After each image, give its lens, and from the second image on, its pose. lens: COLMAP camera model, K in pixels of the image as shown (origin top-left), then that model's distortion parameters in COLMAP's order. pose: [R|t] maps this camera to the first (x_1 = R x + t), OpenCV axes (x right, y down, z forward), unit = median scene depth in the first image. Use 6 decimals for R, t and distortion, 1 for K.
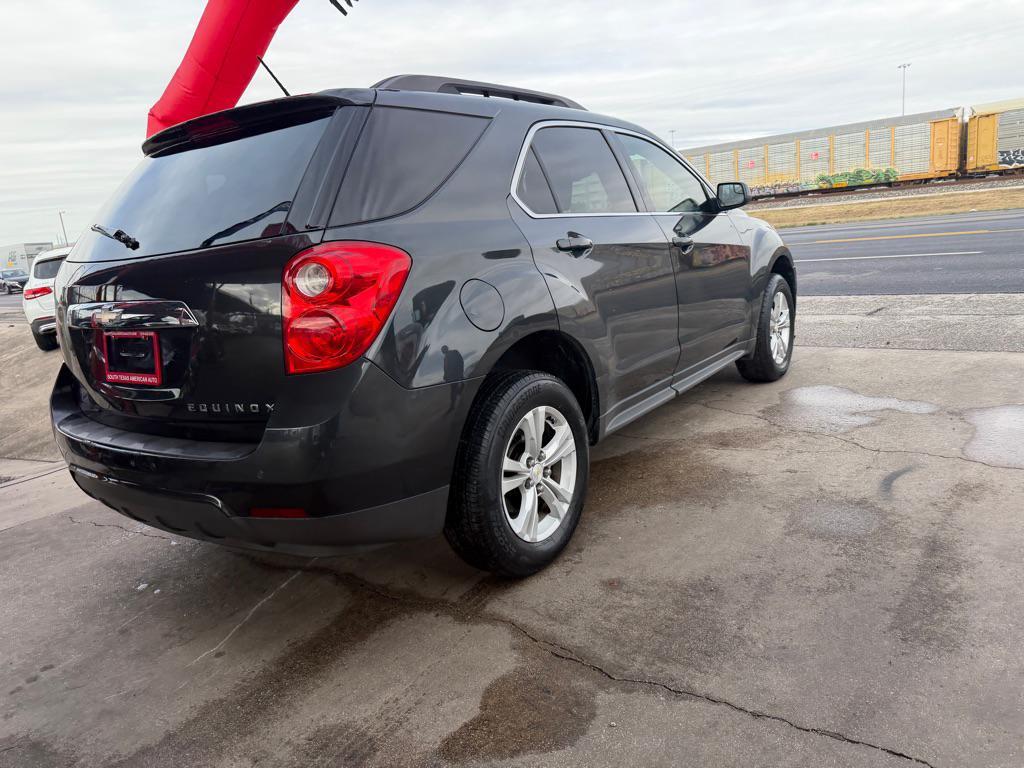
lens RADIAL K [[708.0, 0, 524.0], [0, 708.0, 372.2], [0, 0, 1]] dist [0.106571, -0.155185]
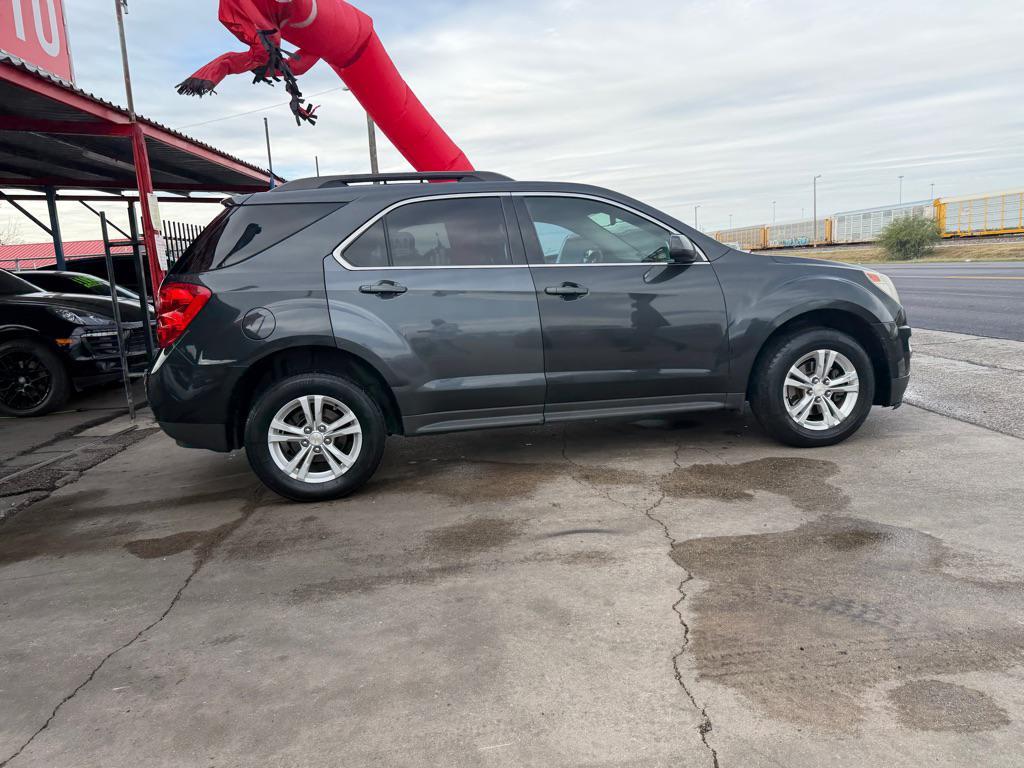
lens RADIAL K [[708.0, 0, 524.0], [0, 708.0, 372.2], [0, 0, 1]] dist [0.106571, -0.155185]
pose [[0.698485, 0.159375, -0.697652, 1.406083], [-0.152432, 0.985647, 0.072552, -0.180385], [0.699202, 0.055668, 0.712754, 0.221604]]
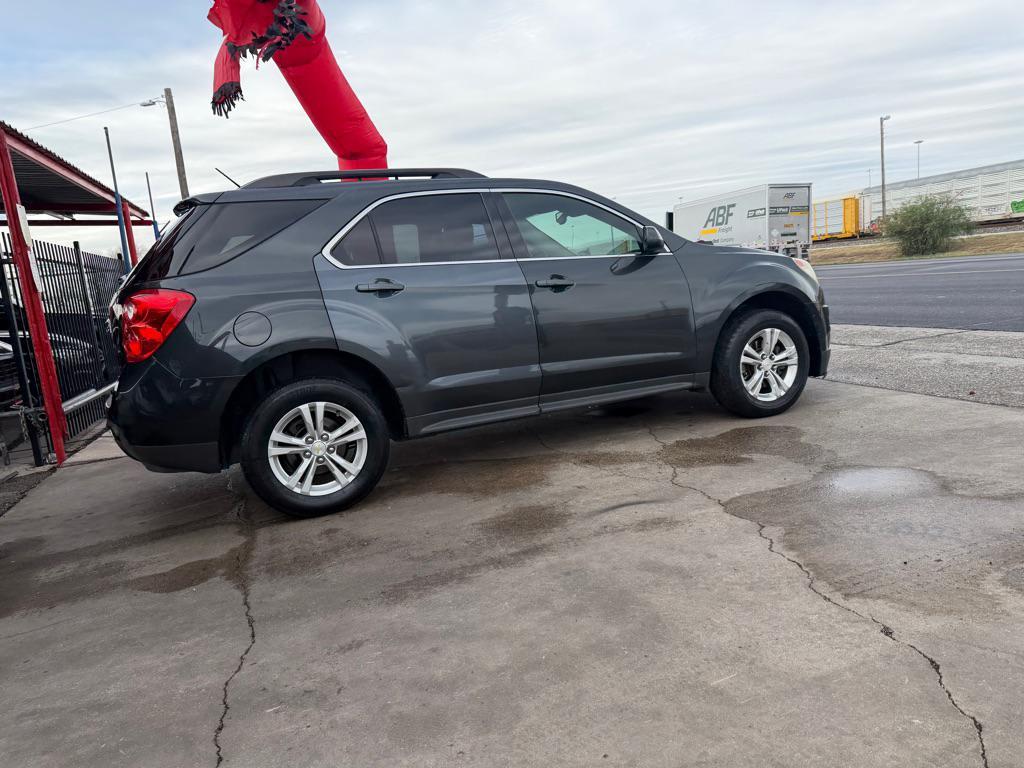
lens RADIAL K [[705.9, 0, 524.0], [0, 705.9, 384.3], [0, 0, 1]] dist [0.119211, -0.181287]
pose [[0.857189, 0.091244, -0.506855, 1.117014], [-0.088736, 0.995628, 0.029164, -0.066365], [0.507300, 0.019977, 0.861538, -0.029360]]
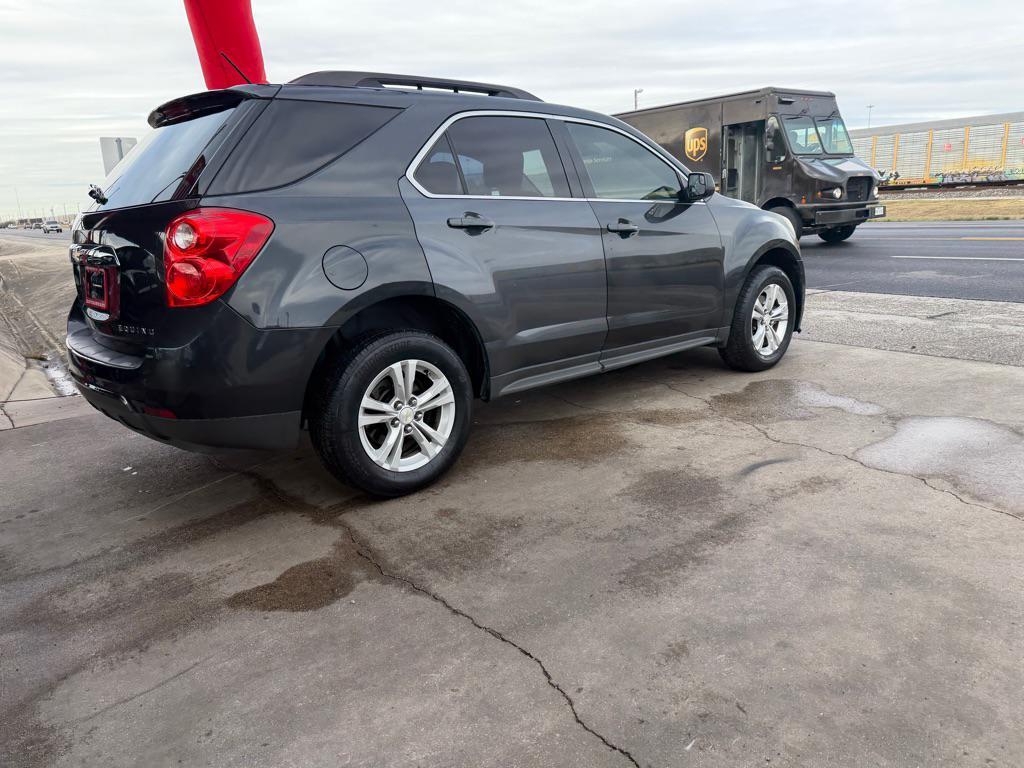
lens RADIAL K [[705.9, 0, 524.0], [0, 705.9, 384.3], [0, 0, 1]] dist [0.119211, -0.181287]
pose [[0.973492, 0.109211, -0.200964, 0.454777], [-0.097992, 0.993064, 0.064979, -0.005974], [0.206666, -0.043564, 0.977441, -0.119755]]
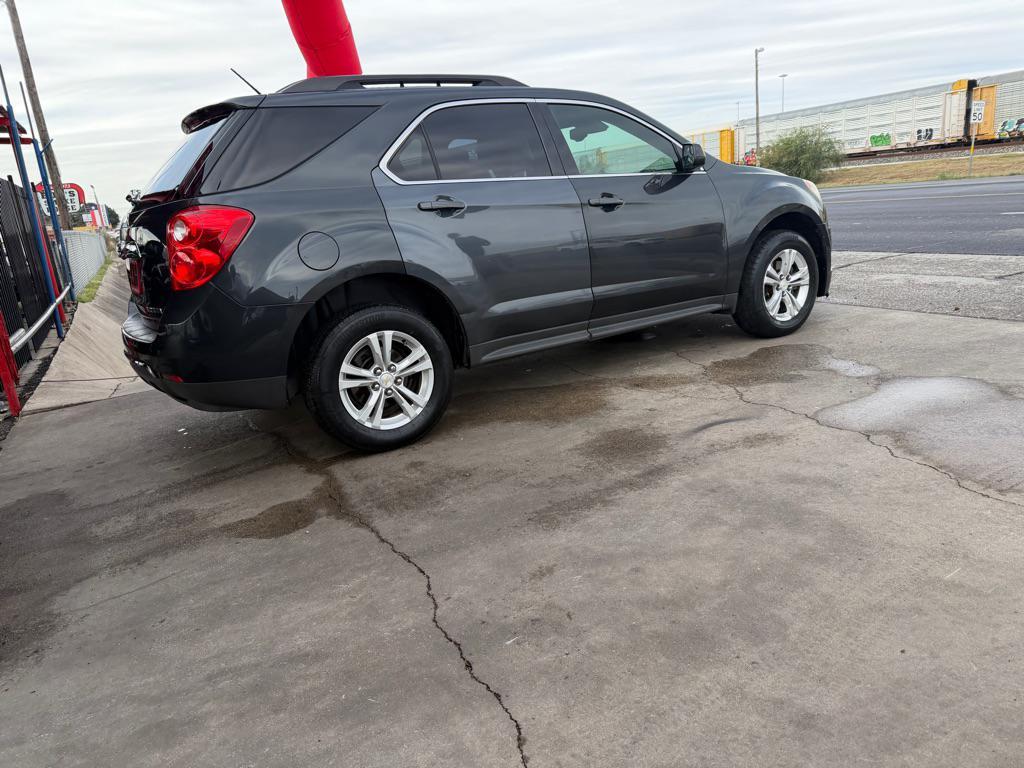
lens RADIAL K [[705.9, 0, 524.0], [0, 705.9, 384.3], [0, 0, 1]] dist [0.119211, -0.181287]
pose [[0.928438, 0.103780, -0.356697, 0.762207], [-0.069155, 0.991685, 0.108527, -0.014379], [0.364994, -0.076093, 0.927895, -0.159060]]
